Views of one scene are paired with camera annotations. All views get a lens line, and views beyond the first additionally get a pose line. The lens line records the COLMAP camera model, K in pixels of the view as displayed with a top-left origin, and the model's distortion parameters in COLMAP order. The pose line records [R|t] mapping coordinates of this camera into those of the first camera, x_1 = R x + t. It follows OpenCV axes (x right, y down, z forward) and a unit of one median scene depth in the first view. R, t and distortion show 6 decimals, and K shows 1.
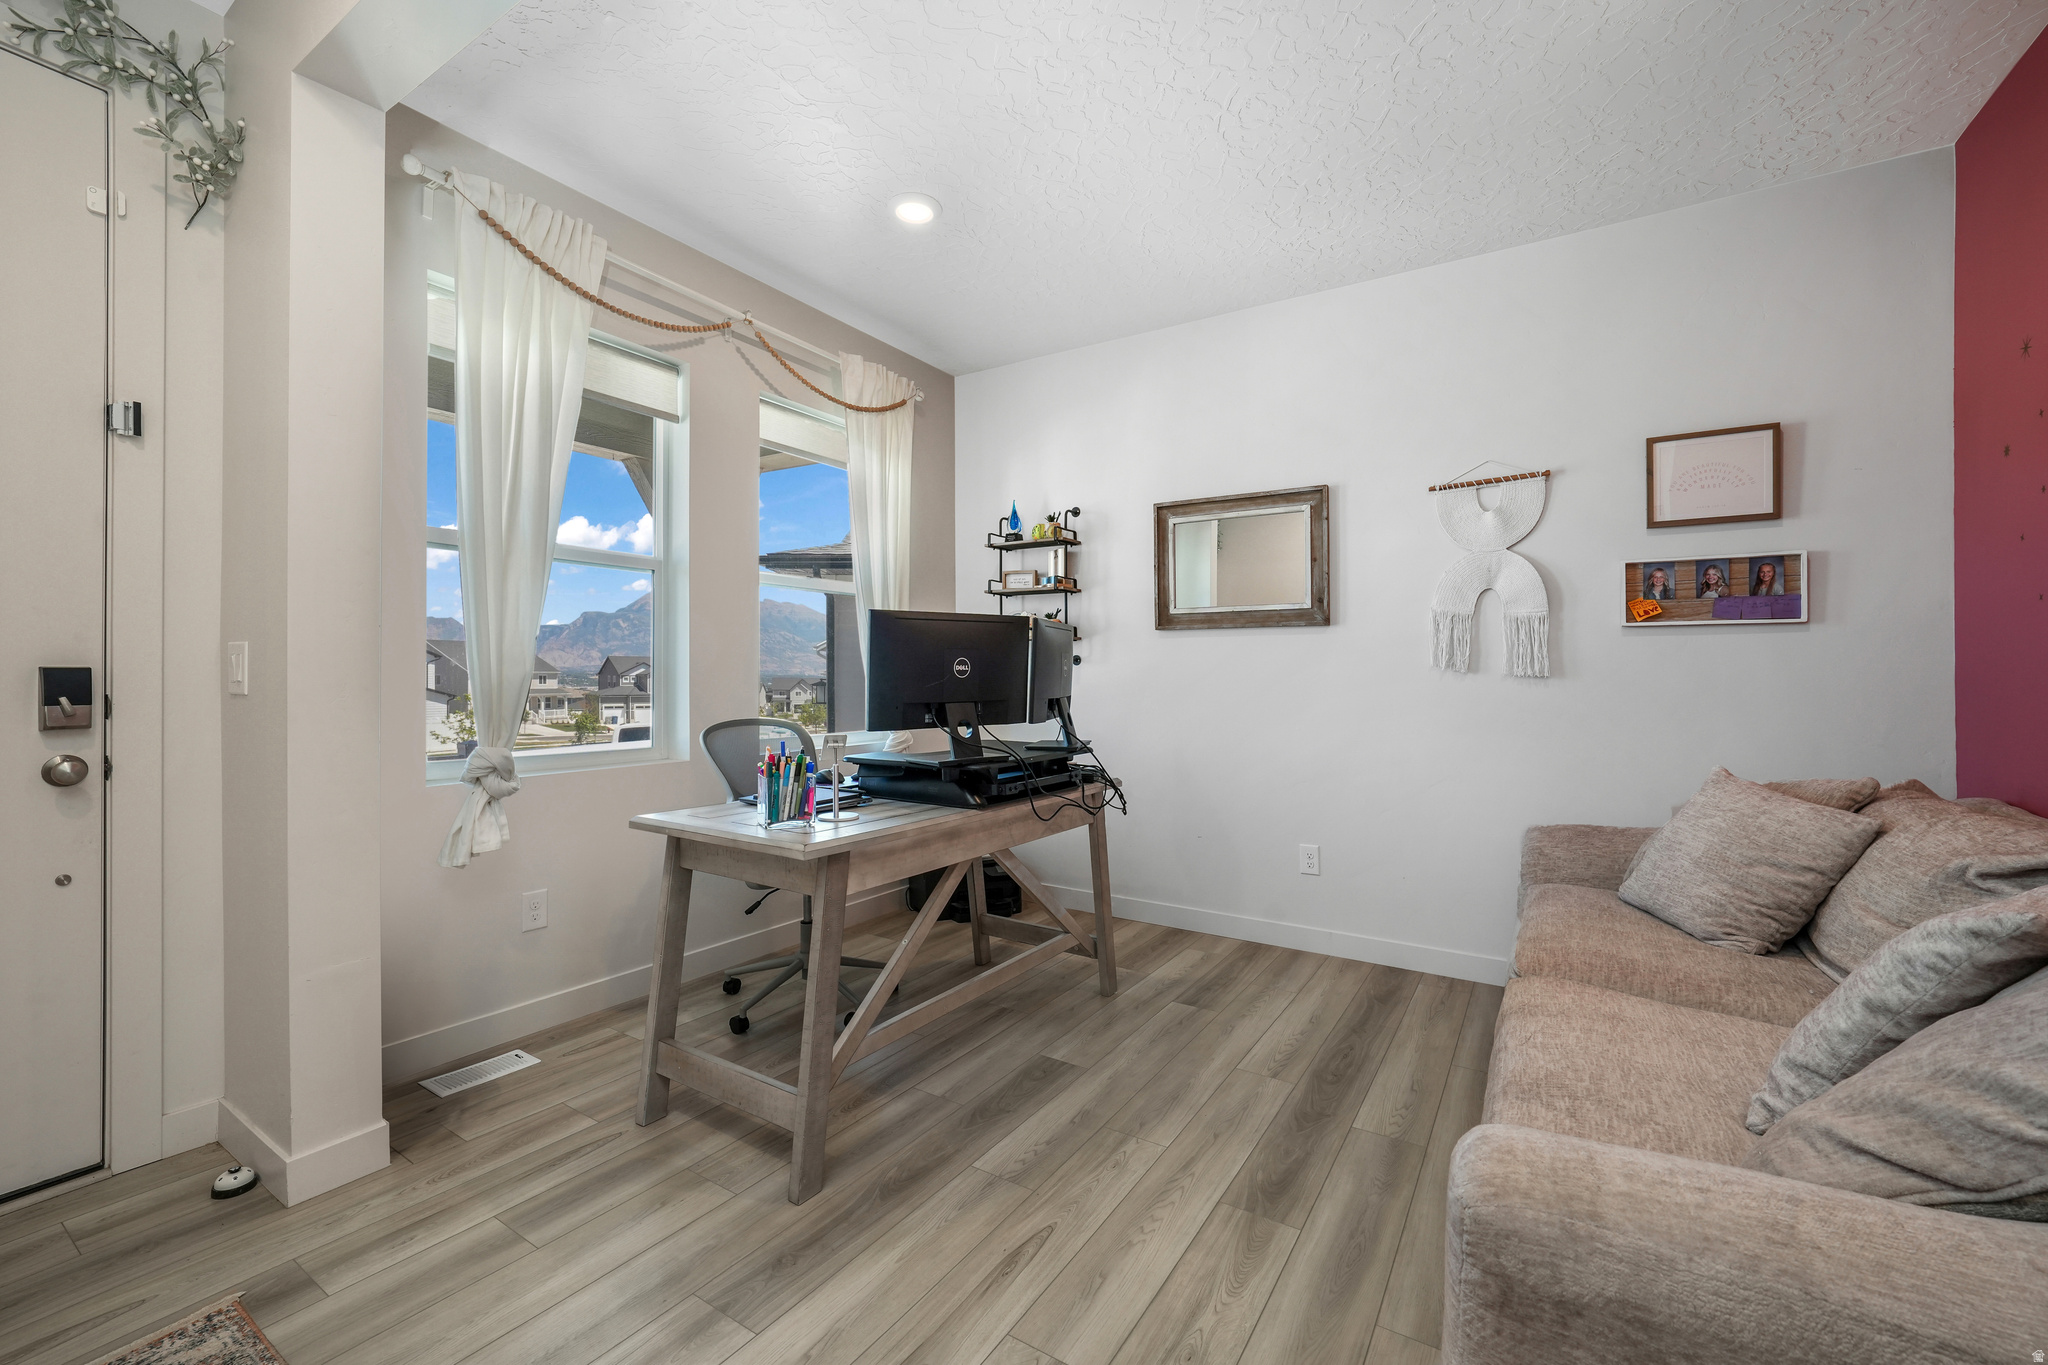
lens RADIAL K [[867.9, 0, 1006.3], [0, 867.9, 686.3], [0, 0, 1]] dist [-0.007940, 0.002293]
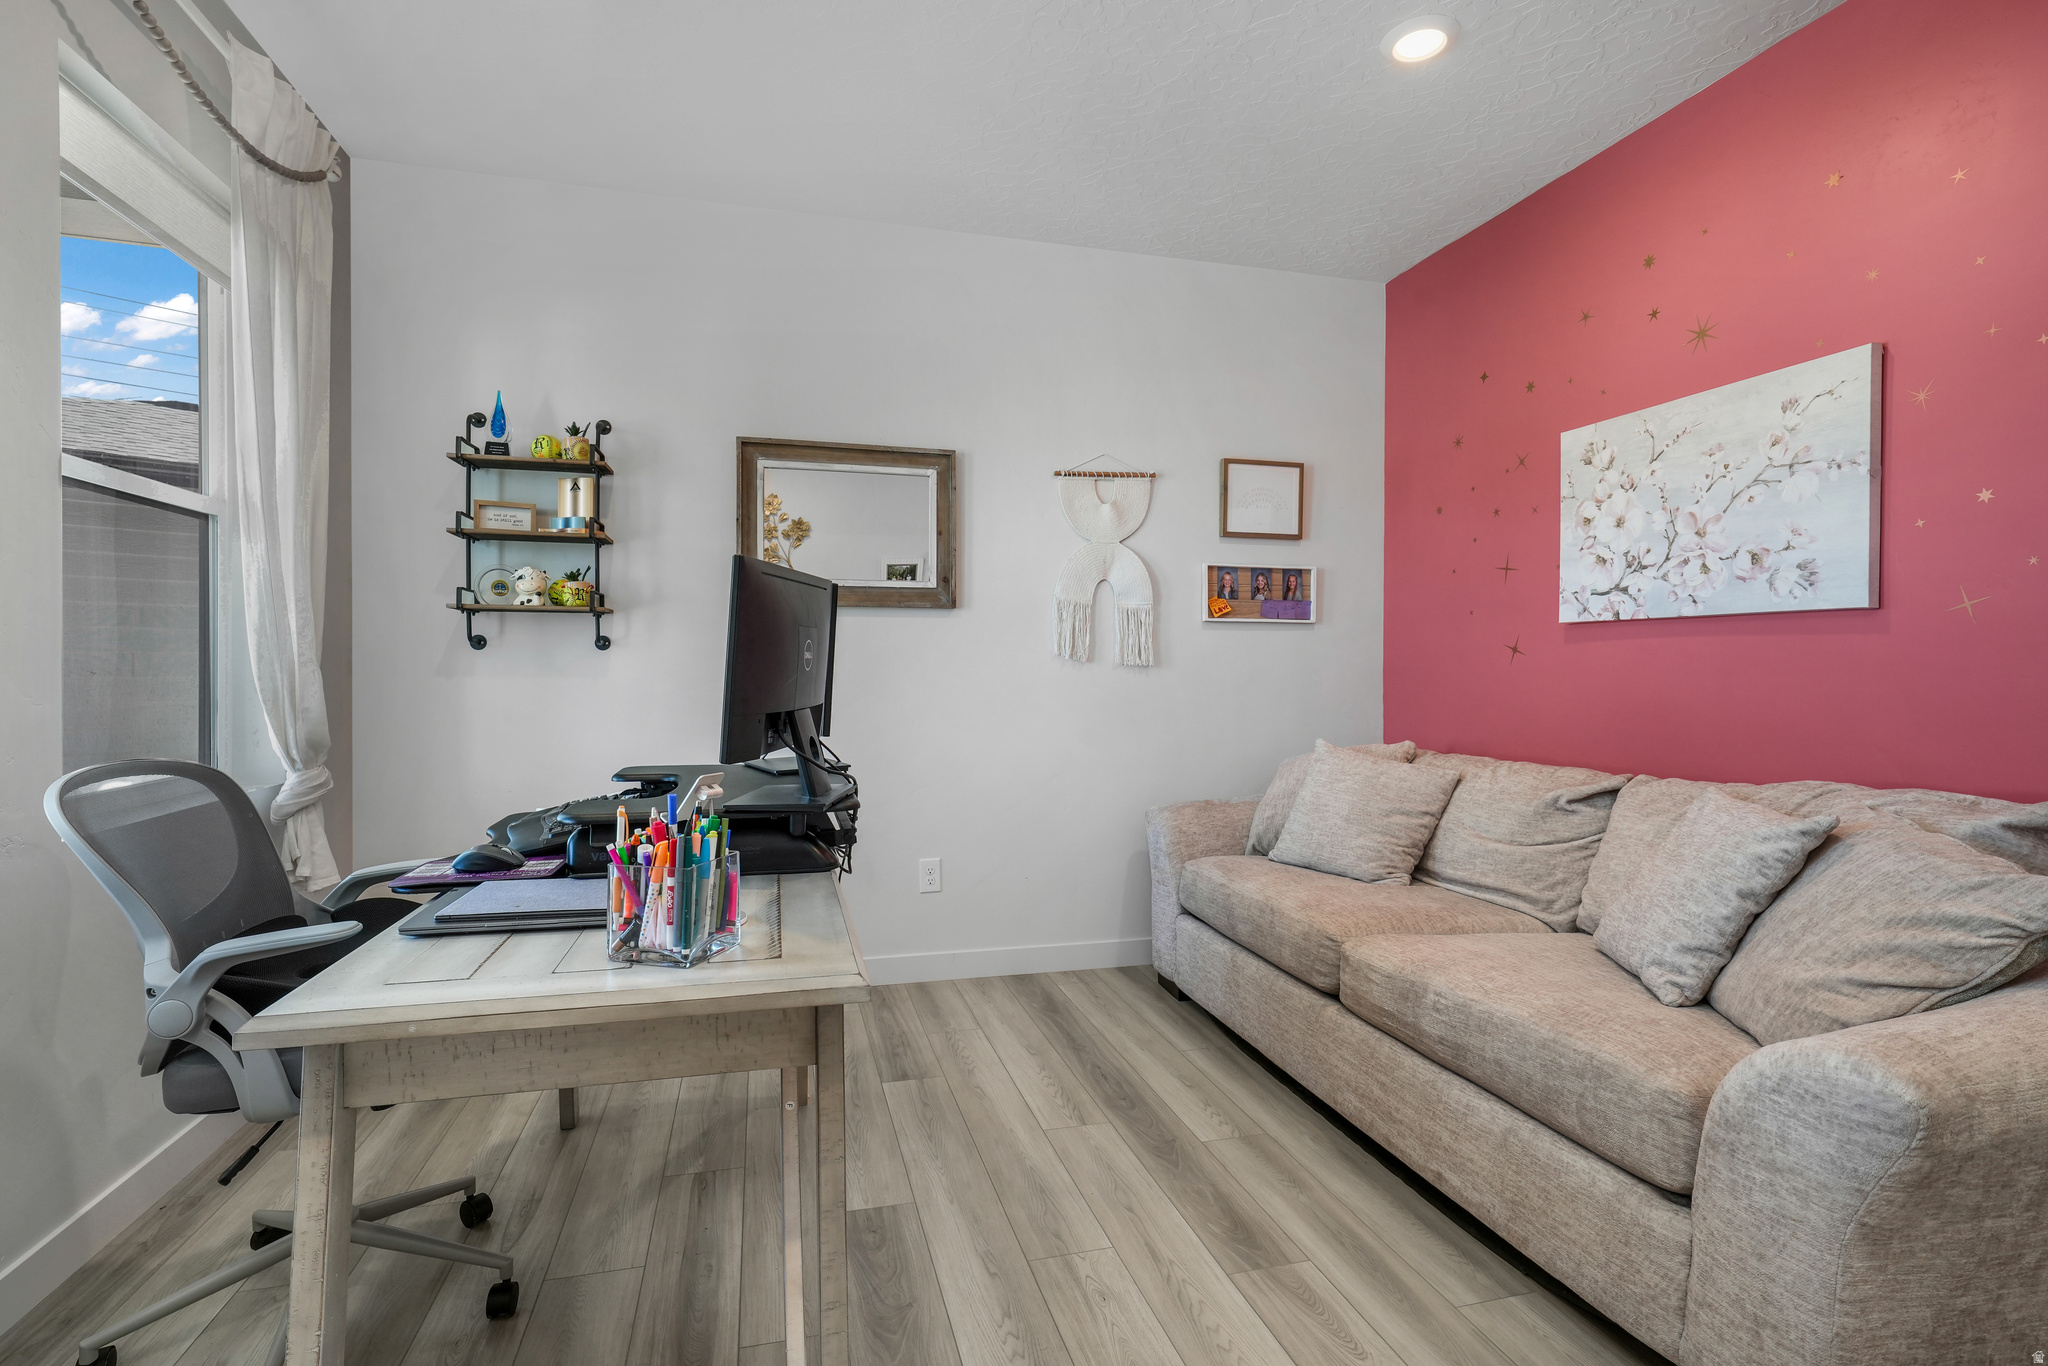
lens RADIAL K [[997.4, 0, 1031.5], [0, 997.4, 667.8], [0, 0, 1]] dist [-0.005228, 0.004870]
pose [[0.651193, -0.004171, 0.758901, -0.423797], [0.009587, 0.999950, -0.002730, -0.007214], [-0.758852, 0.009053, 0.651201, 0.327634]]
